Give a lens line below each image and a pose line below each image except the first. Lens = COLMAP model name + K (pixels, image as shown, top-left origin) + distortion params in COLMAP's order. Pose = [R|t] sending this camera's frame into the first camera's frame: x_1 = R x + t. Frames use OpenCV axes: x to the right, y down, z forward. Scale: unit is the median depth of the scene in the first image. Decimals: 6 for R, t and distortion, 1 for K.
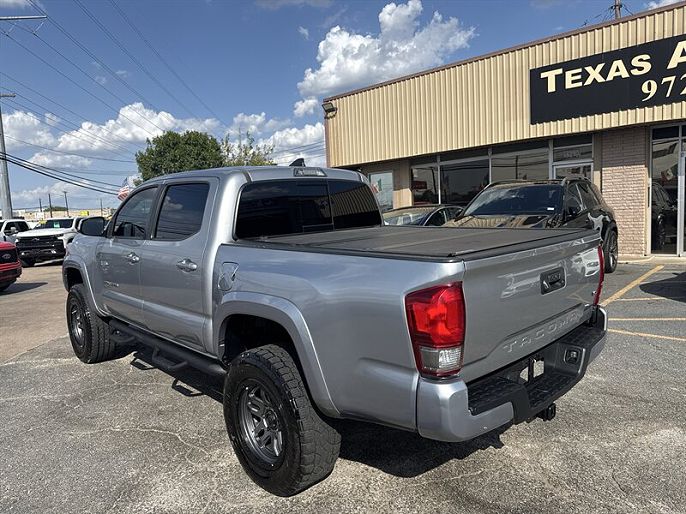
lens RADIAL K [[471.7, 0, 343.0], [0, 471.7, 257.0], [0, 0, 1]] dist [-0.004972, -0.023156]
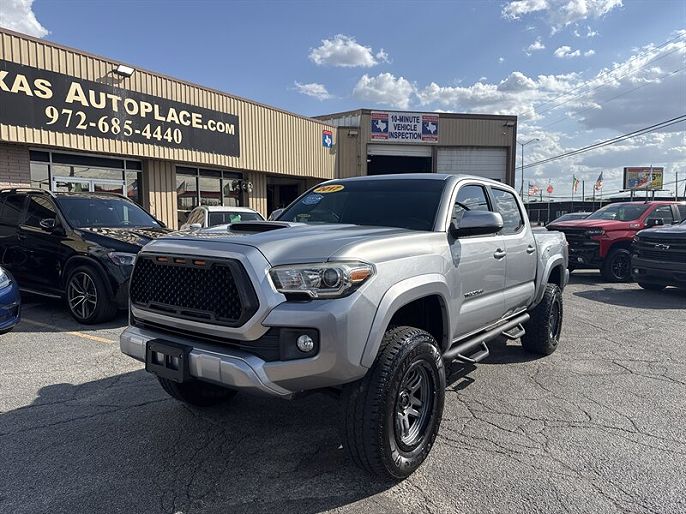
lens RADIAL K [[471.7, 0, 343.0], [0, 471.7, 257.0], [0, 0, 1]] dist [-0.004972, -0.023156]
pose [[-0.155068, -0.035534, 0.987265, -0.491795], [0.095460, 0.994137, 0.050775, -0.027092], [-0.983281, 0.102118, -0.150766, 0.521169]]
